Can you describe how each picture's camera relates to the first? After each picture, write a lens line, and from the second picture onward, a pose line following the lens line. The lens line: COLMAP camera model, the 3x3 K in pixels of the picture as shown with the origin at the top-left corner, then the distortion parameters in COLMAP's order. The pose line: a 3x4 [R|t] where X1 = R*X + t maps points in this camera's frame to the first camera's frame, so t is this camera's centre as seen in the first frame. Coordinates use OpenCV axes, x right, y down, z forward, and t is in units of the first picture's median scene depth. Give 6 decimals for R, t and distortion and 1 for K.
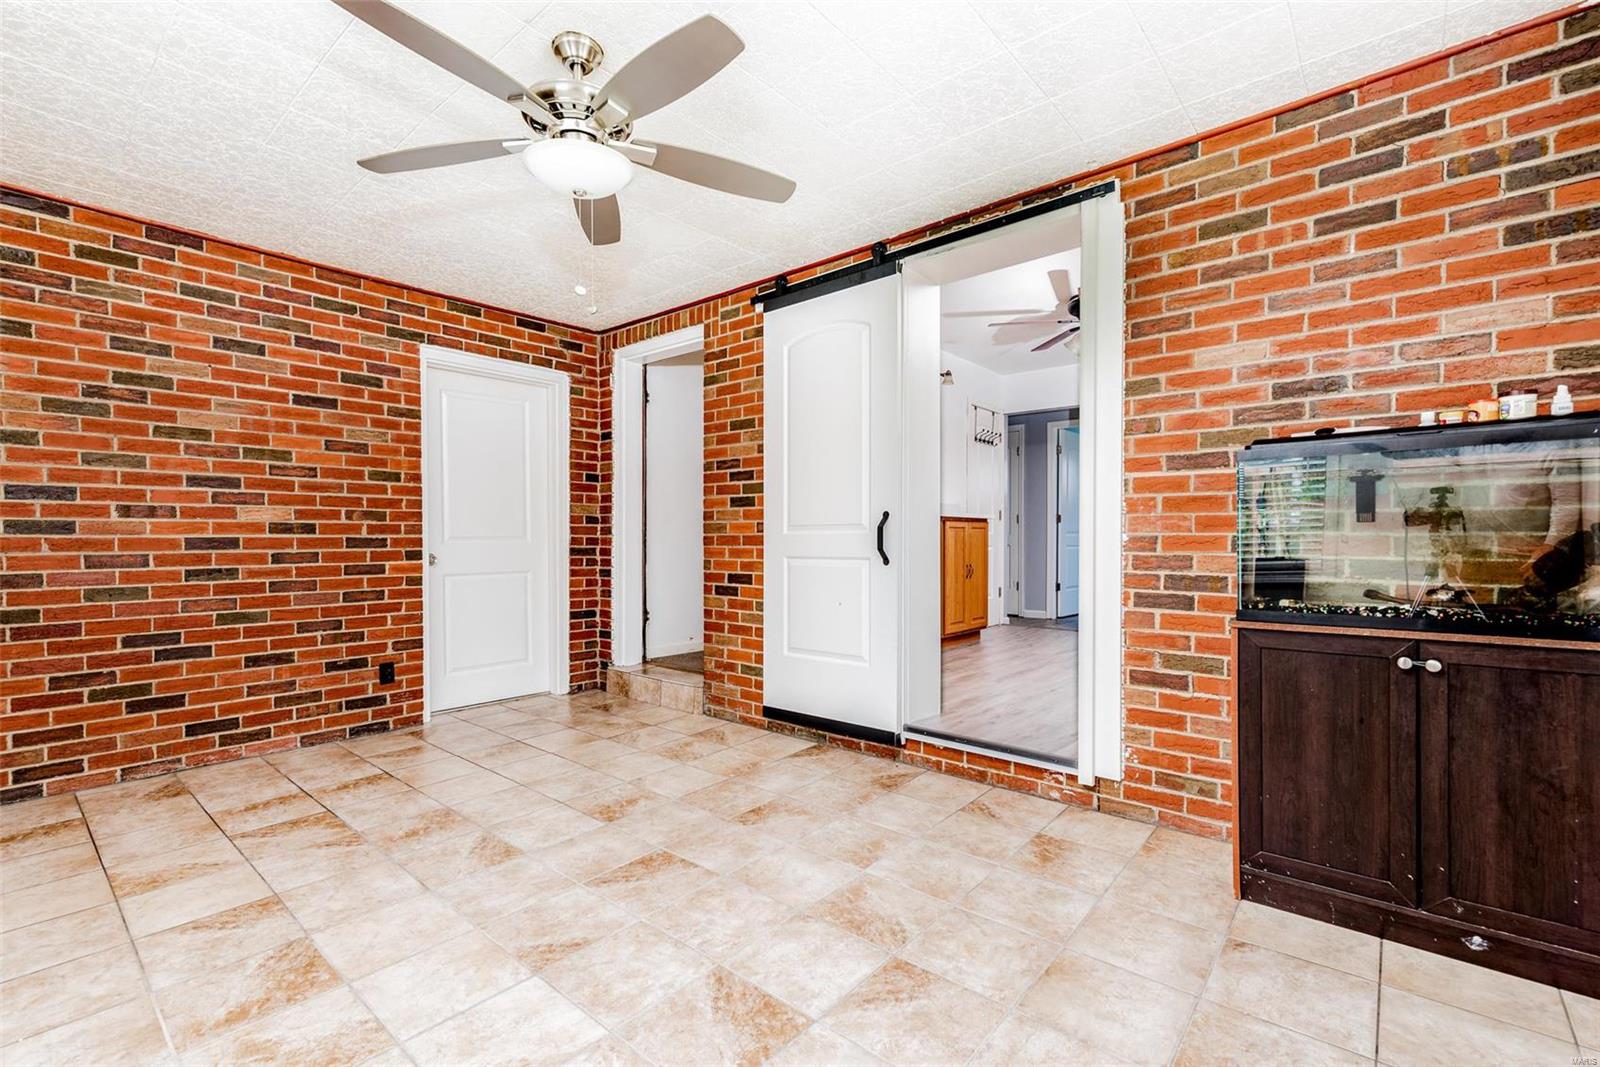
lens RADIAL K [[696.9, 0, 801.6], [0, 696.9, 536.3], [0, 0, 1]] dist [0.003312, -0.000810]
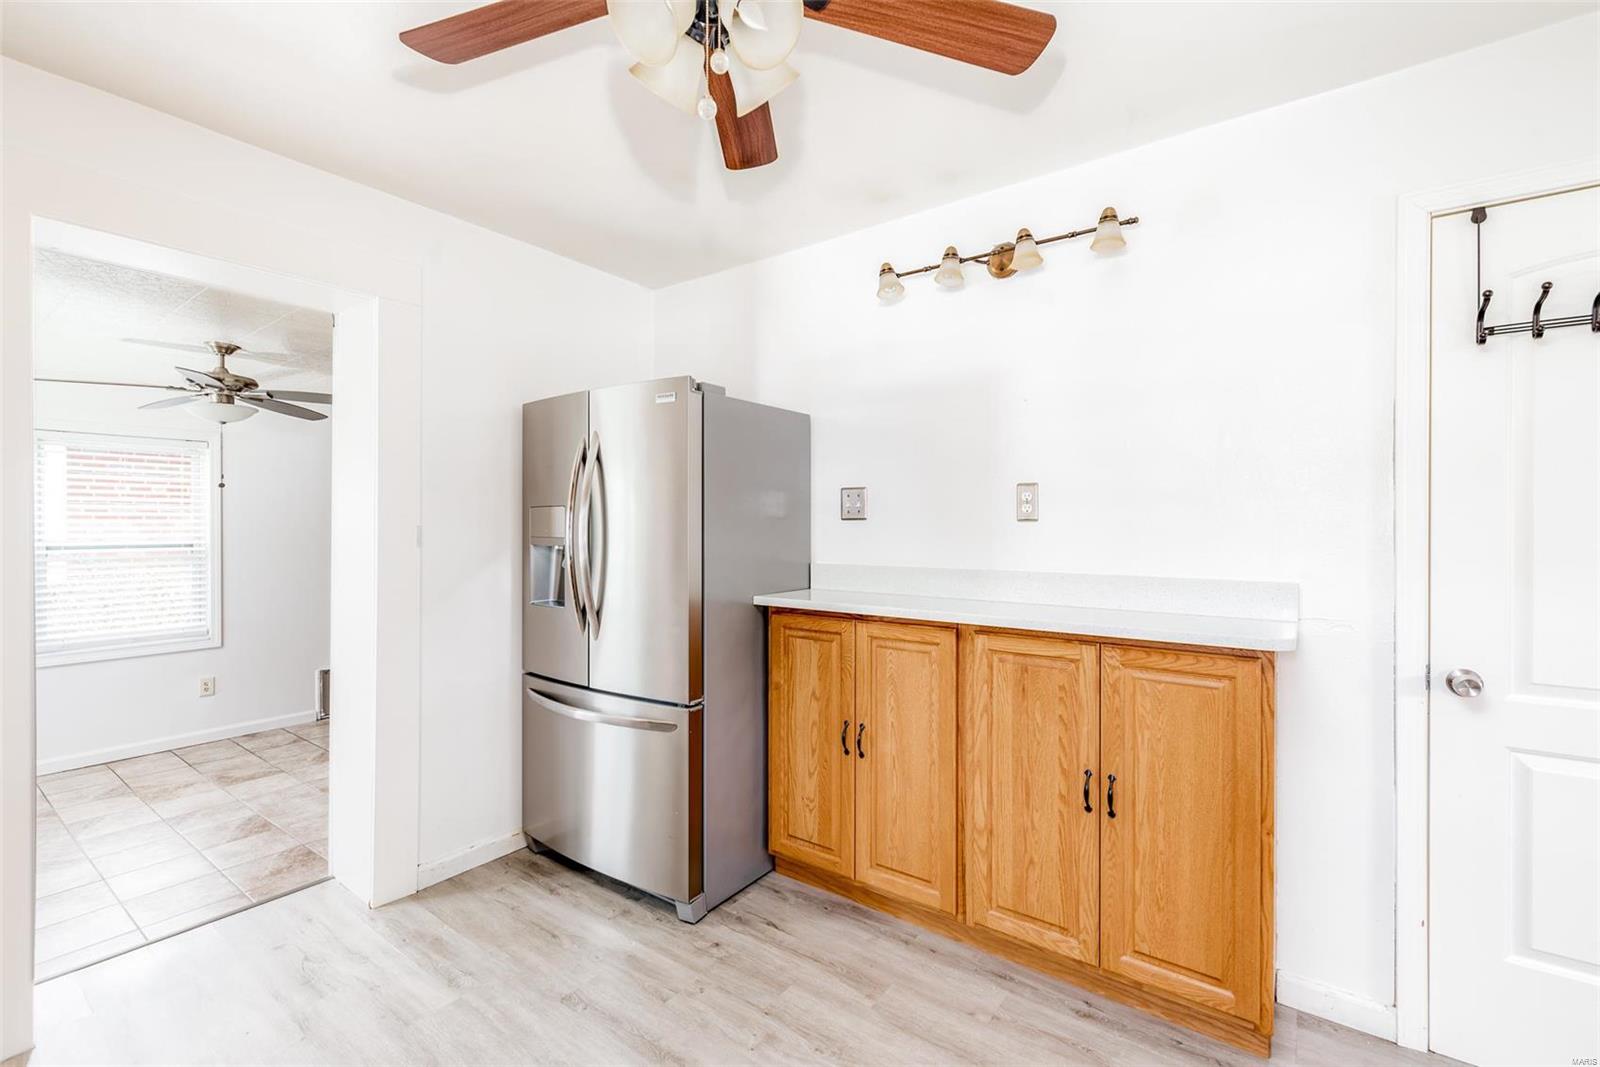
lens RADIAL K [[696.9, 0, 800.9], [0, 696.9, 527.3], [0, 0, 1]] dist [0.003312, -0.000810]
pose [[0.073192, 0.002995, -0.997313, 1.388005], [-0.001509, 0.999995, 0.002892, -0.199129], [0.997317, 0.001293, 0.073196, 2.047711]]
